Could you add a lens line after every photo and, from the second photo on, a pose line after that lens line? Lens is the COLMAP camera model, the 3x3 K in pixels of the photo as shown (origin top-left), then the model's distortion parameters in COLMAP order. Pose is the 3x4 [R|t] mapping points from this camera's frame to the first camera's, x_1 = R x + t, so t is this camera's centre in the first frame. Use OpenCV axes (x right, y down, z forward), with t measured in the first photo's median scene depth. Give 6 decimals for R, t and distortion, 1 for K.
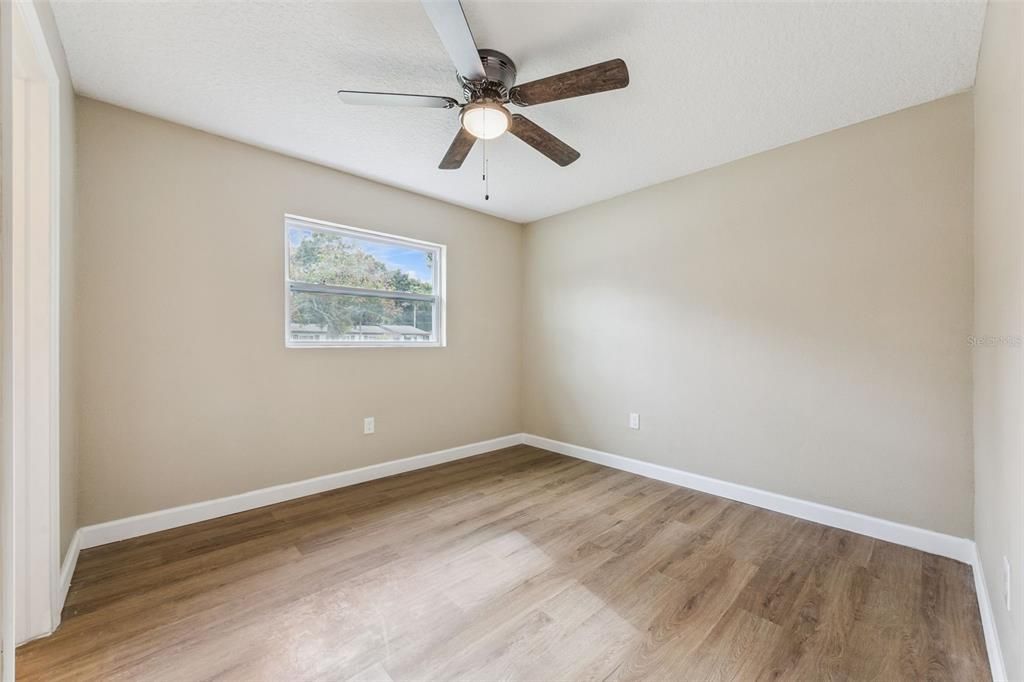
lens RADIAL K [[392.9, 0, 511.4], [0, 392.9, 343.7], [0, 0, 1]] dist [0.000368, 0.000023]
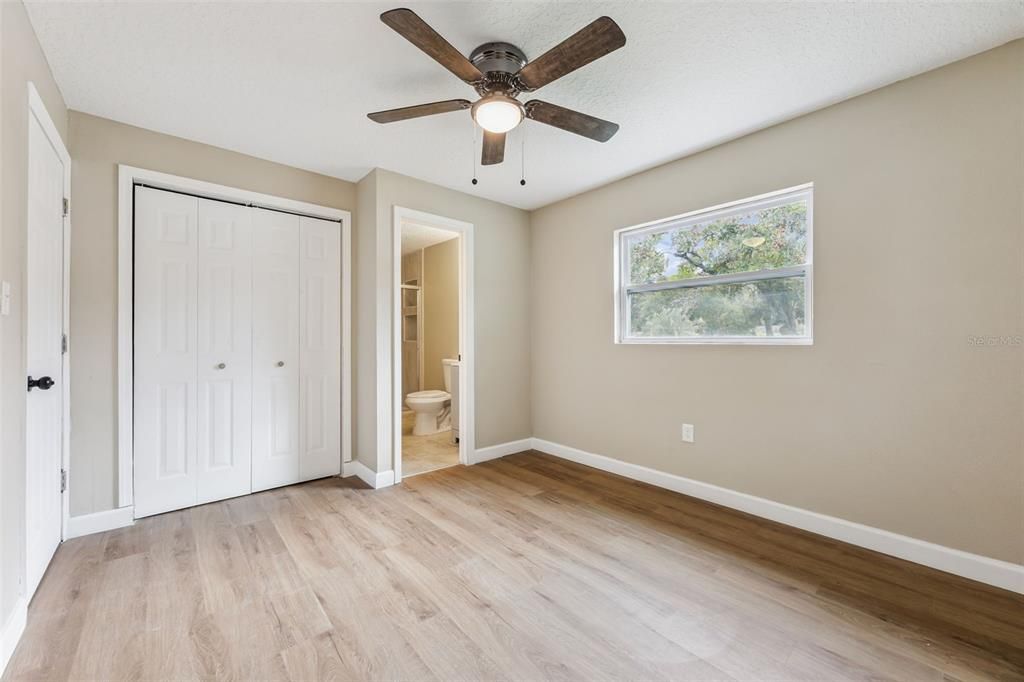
lens RADIAL K [[398.7, 0, 510.9], [0, 398.7, 338.0], [0, 0, 1]] dist [0.000181, 0.000036]
pose [[-0.038277, -0.007896, -0.999236, 0.768561], [-0.000705, 0.999969, -0.007875, 0.002593], [0.999267, 0.000403, -0.038282, 0.882476]]
